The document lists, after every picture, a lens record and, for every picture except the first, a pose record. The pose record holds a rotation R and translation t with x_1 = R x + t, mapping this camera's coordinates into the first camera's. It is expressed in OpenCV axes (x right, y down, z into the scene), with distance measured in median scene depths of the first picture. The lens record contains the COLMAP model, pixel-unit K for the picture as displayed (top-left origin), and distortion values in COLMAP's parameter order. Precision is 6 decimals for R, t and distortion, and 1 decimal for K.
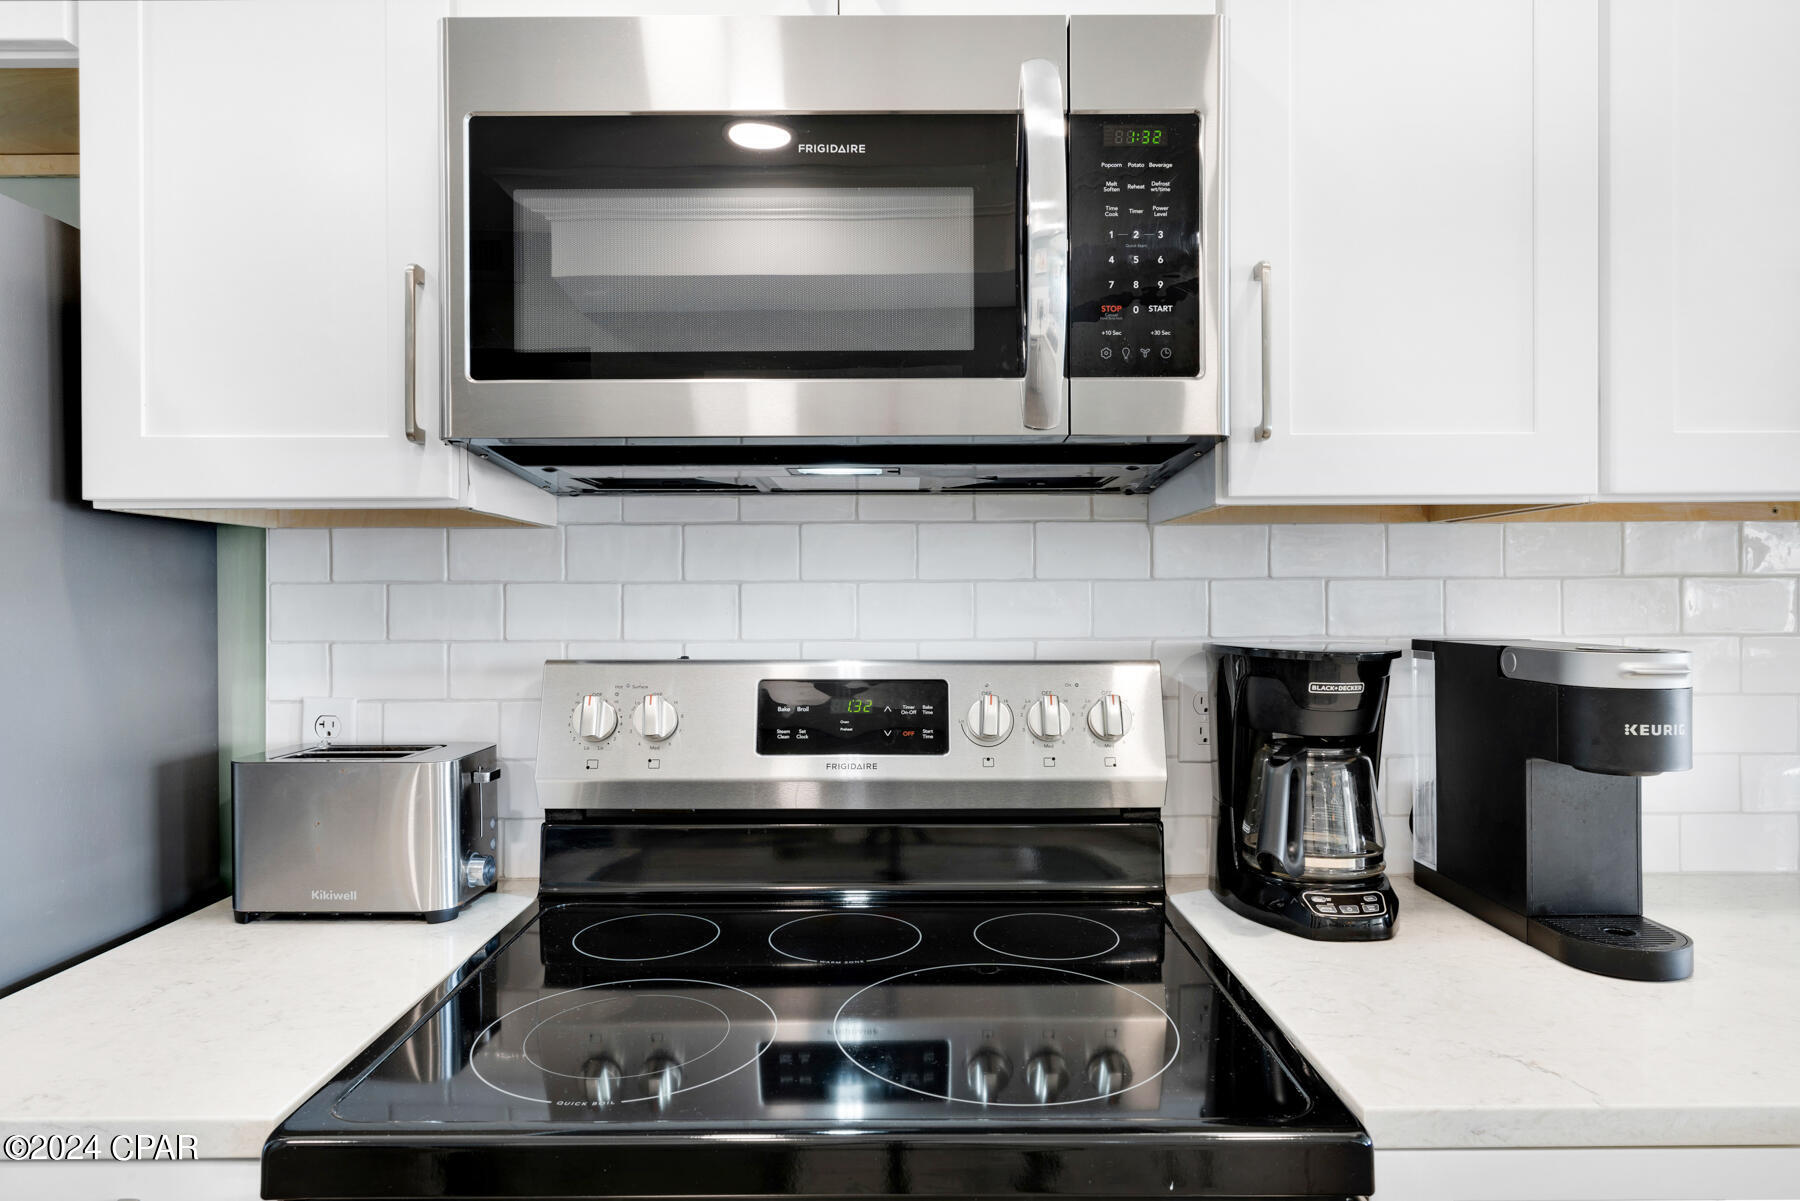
lens RADIAL K [[1082.6, 0, 892.8], [0, 1082.6, 608.1], [0, 0, 1]] dist [-0.000205, -0.000891]
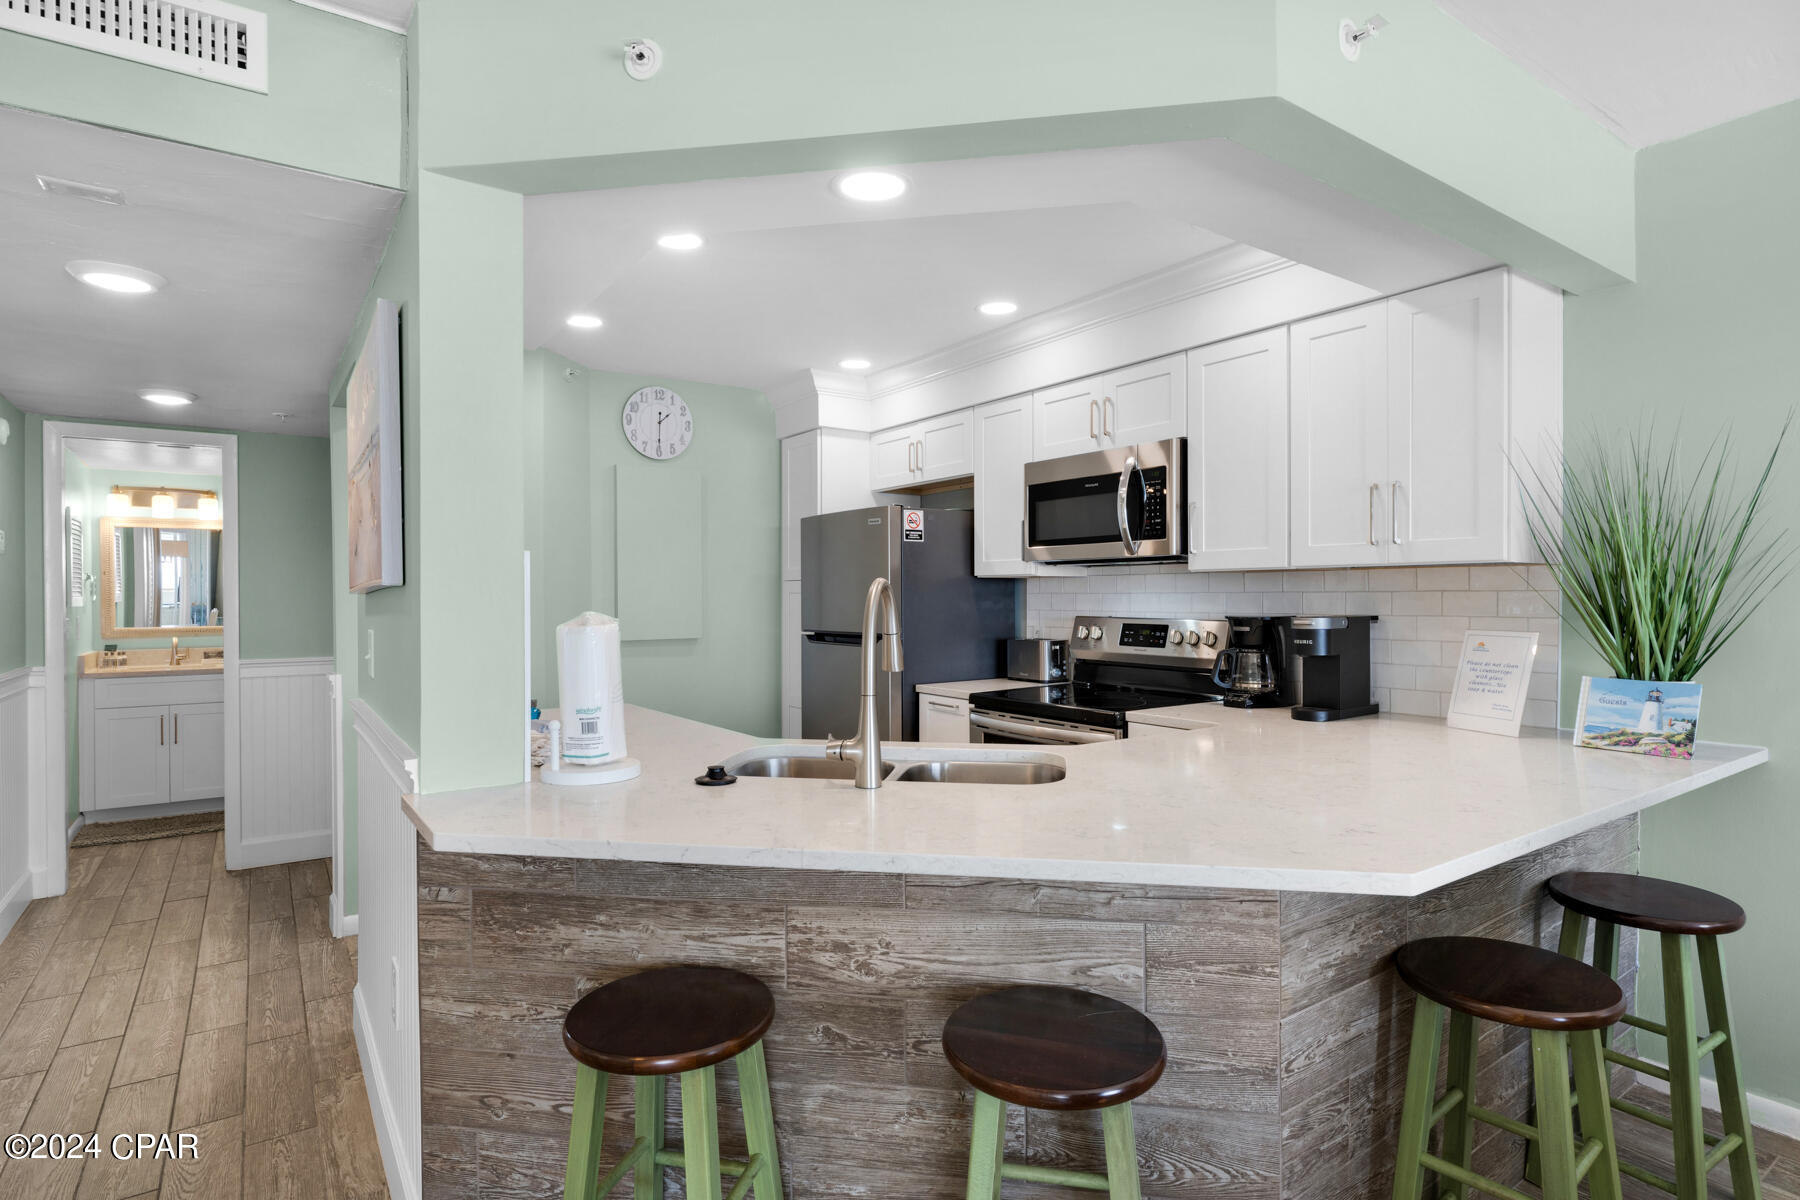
lens RADIAL K [[928.1, 0, 895.0], [0, 928.1, 596.8], [0, 0, 1]] dist [-0.005949, -0.000349]
pose [[0.575759, 0.001360, -0.817618, 1.830321], [-0.002072, 0.999998, 0.000204, -0.014117], [0.817617, 0.001576, 0.575761, -1.228531]]
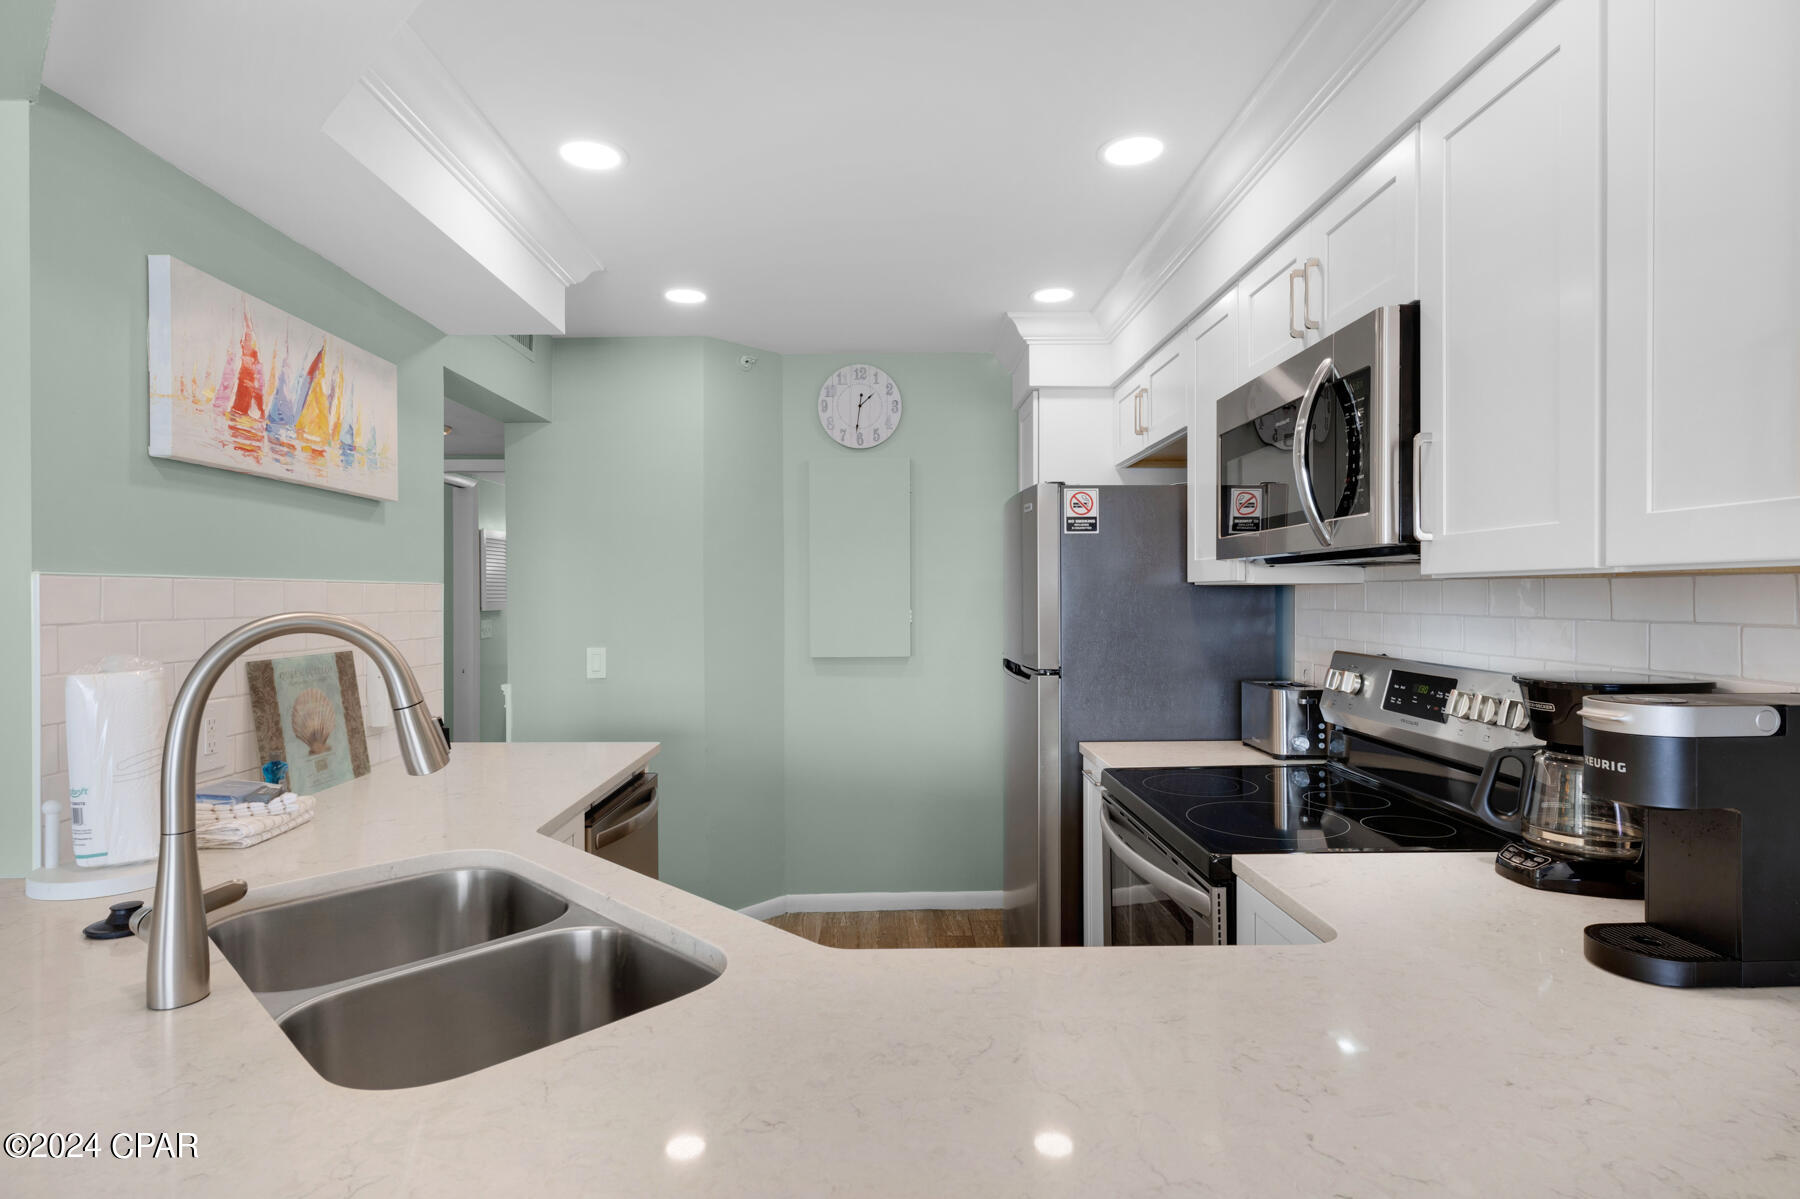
lens RADIAL K [[907.6, 0, 904.3], [0, 907.6, 594.3], [0, 0, 1]] dist [0.004090, 0.001225]
pose [[0.025105, 0.002408, -0.999682, 1.412875], [-0.002279, 0.999995, 0.002352, -0.063172], [0.999682, 0.002219, 0.025110, 0.139378]]
